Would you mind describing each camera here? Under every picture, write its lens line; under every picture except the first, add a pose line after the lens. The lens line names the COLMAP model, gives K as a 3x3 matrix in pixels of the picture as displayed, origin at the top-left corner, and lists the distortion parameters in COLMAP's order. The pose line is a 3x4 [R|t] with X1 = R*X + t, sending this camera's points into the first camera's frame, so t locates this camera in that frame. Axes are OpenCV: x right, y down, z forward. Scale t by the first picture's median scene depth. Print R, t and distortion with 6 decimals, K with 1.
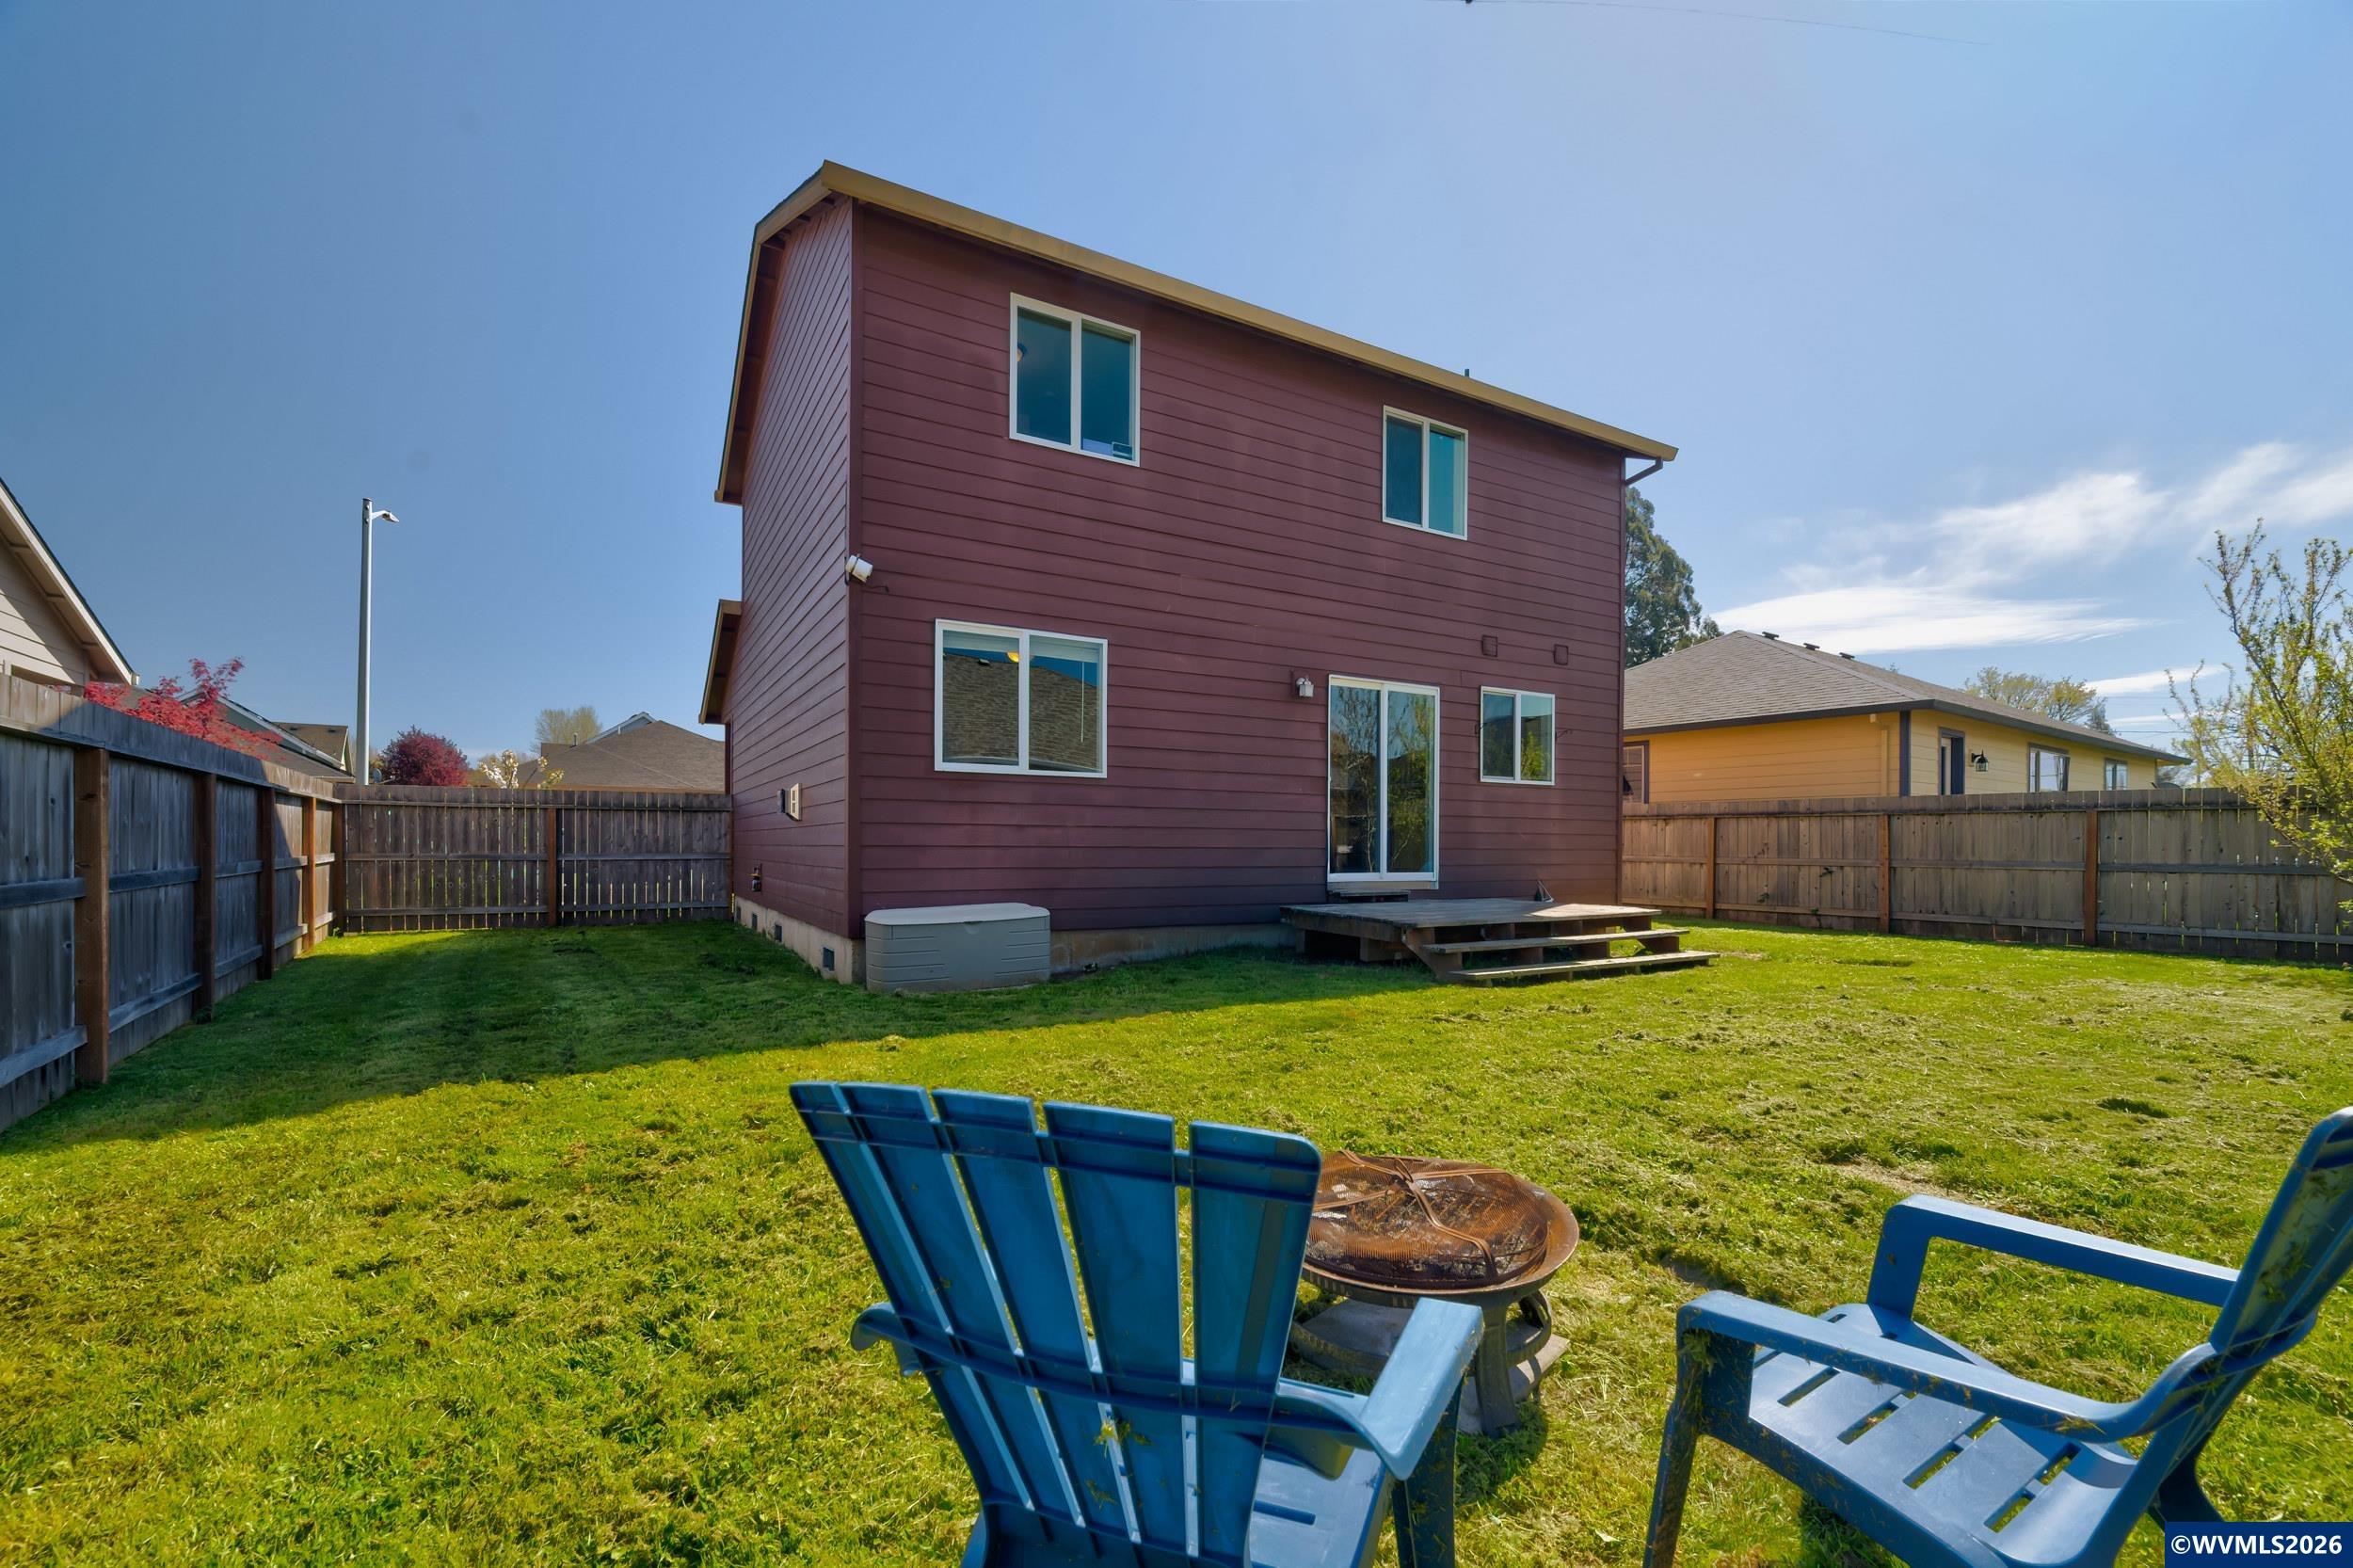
lens RADIAL K [[988.6, 0, 1179.2], [0, 988.6, 843.2], [0, 0, 1]] dist [0.000639, 0.000335]
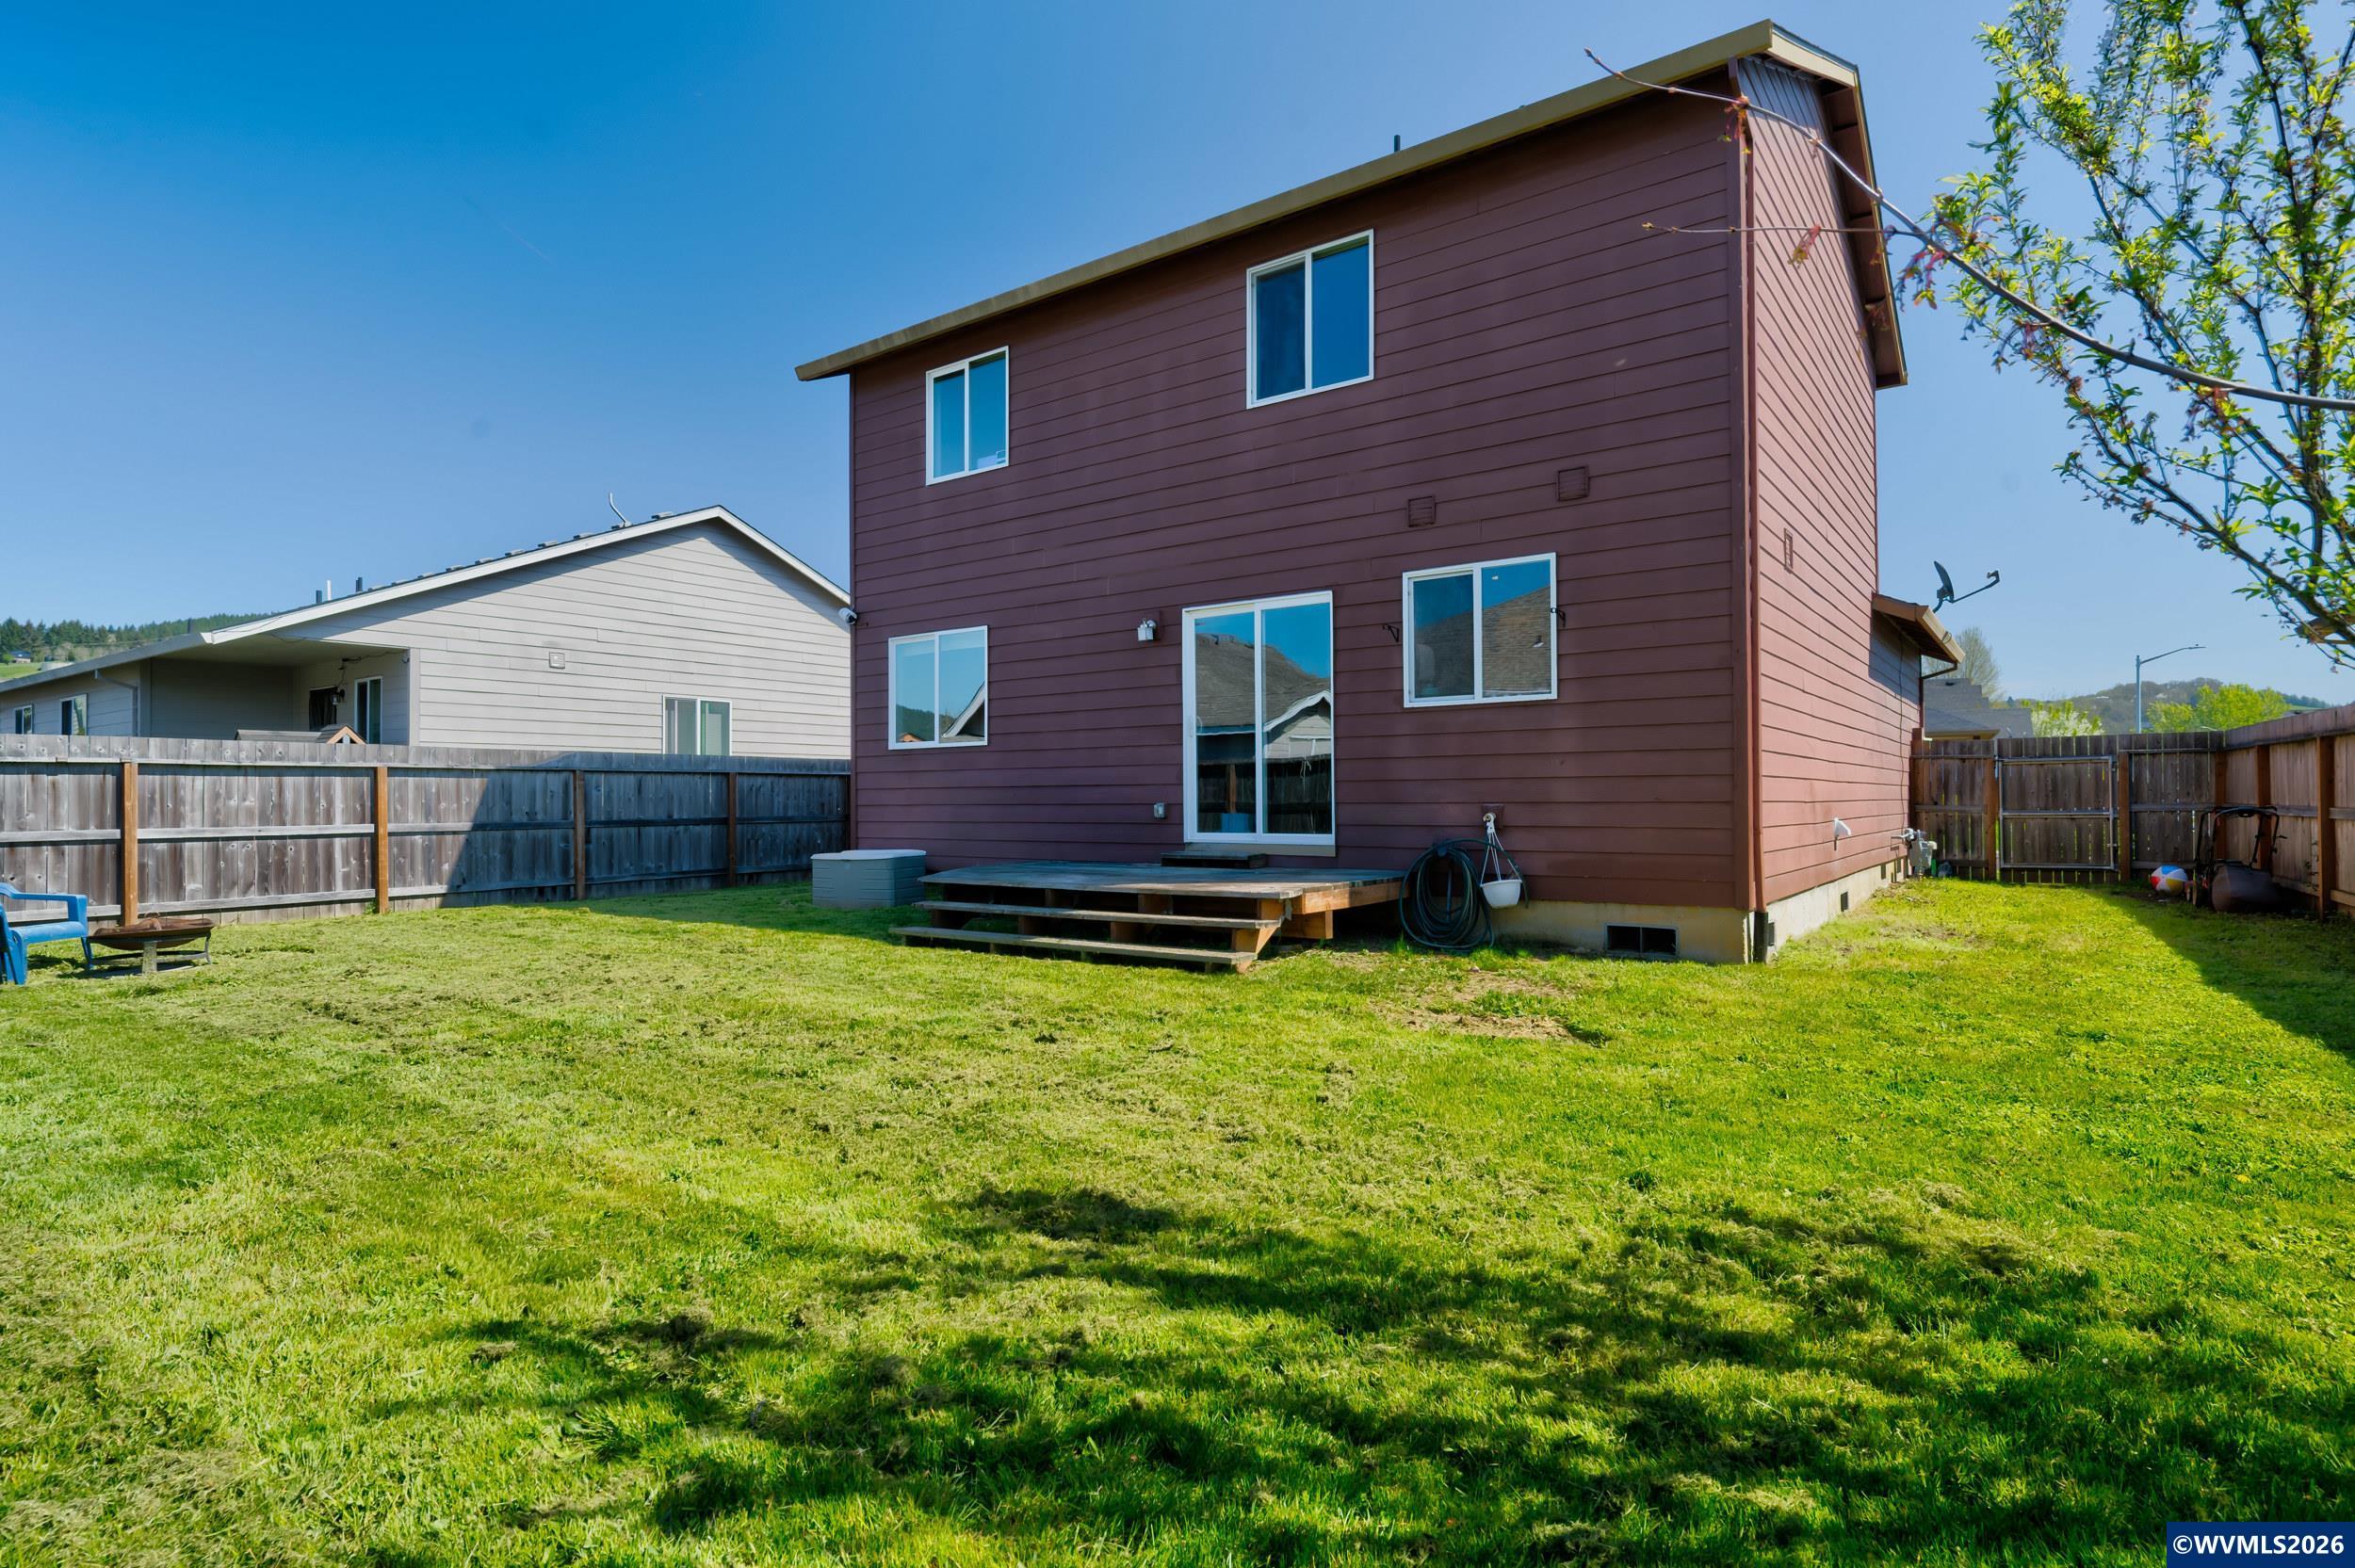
lens RADIAL K [[1211.2, 0, 1177.5], [0, 1211.2, 784.0], [0, 0, 1]] dist [-0.000049, 0.000504]
pose [[0.390382, -0.019396, -0.920449, 1.036456], [0.012643, 0.999797, -0.015706, 0.003715], [0.920566, -0.005506, 0.390548, 0.511348]]
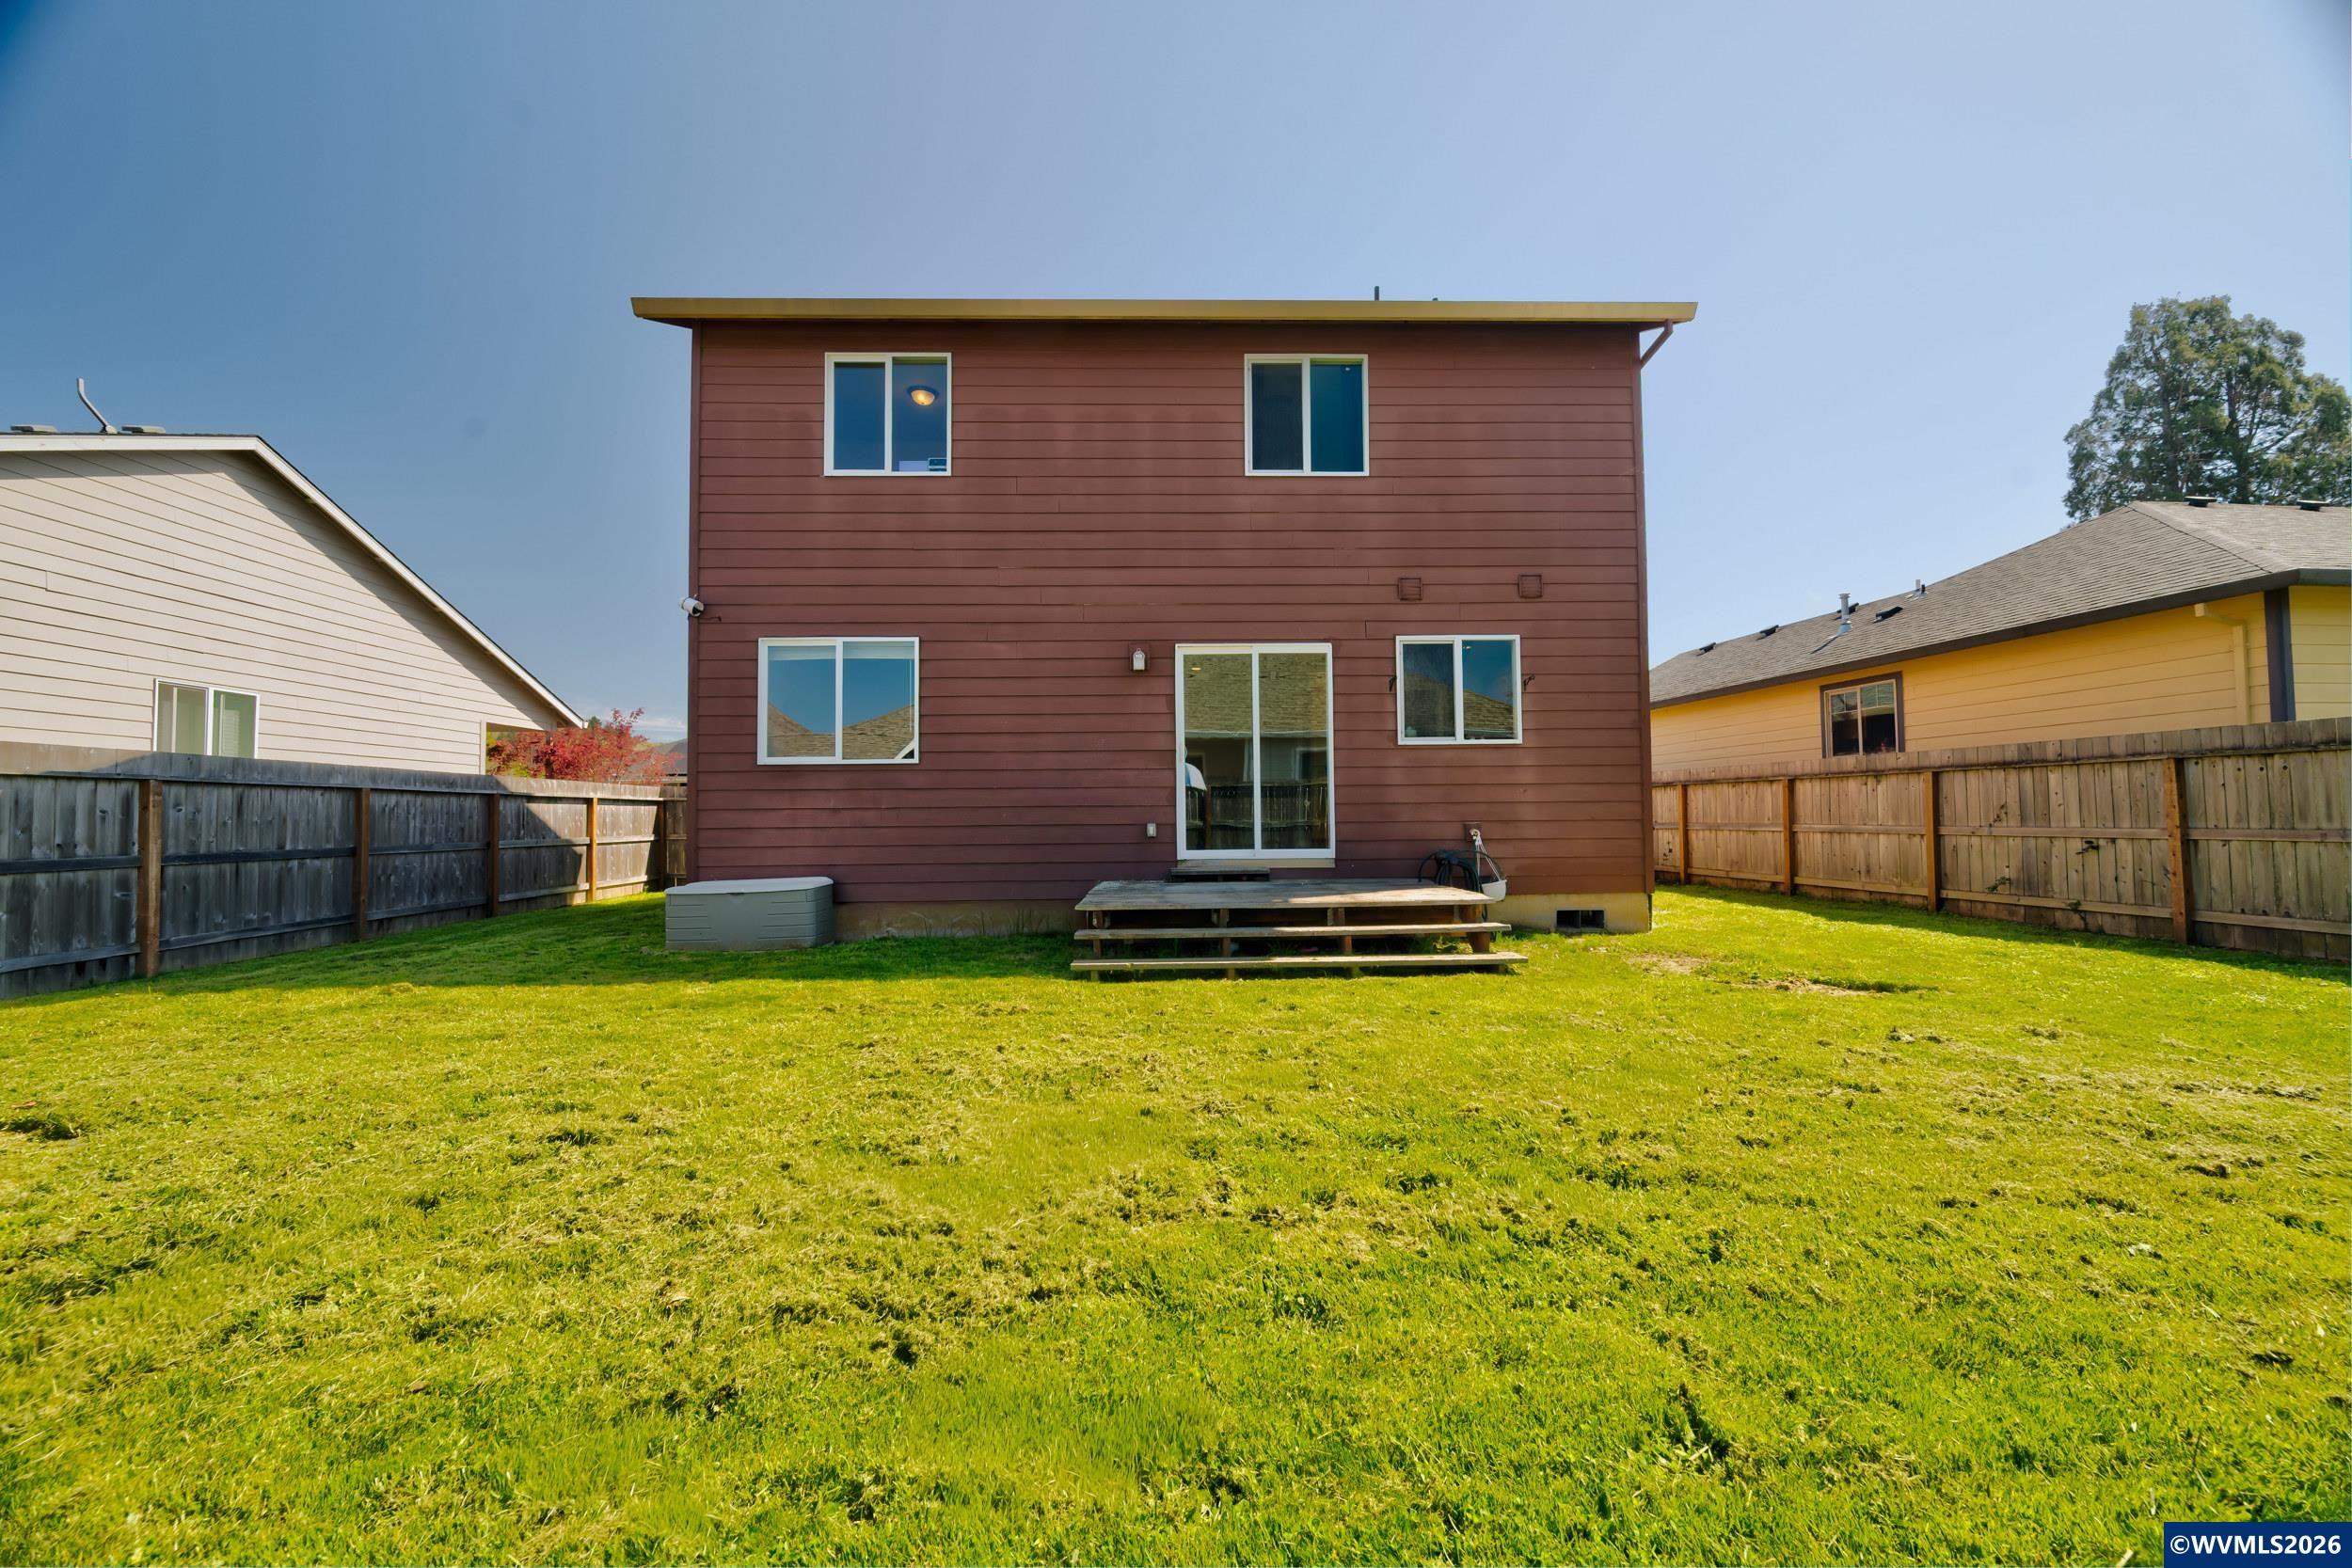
lens RADIAL K [[905.8, 0, 1169.8], [0, 905.8, 786.4], [0, 0, 1]] dist [-0.000249, 0.000160]
pose [[0.876151, -0.031446, -0.481009, 0.510842], [0.016027, 0.999219, -0.036131, 0.000123], [0.481770, 0.023947, 0.875971, 0.202691]]
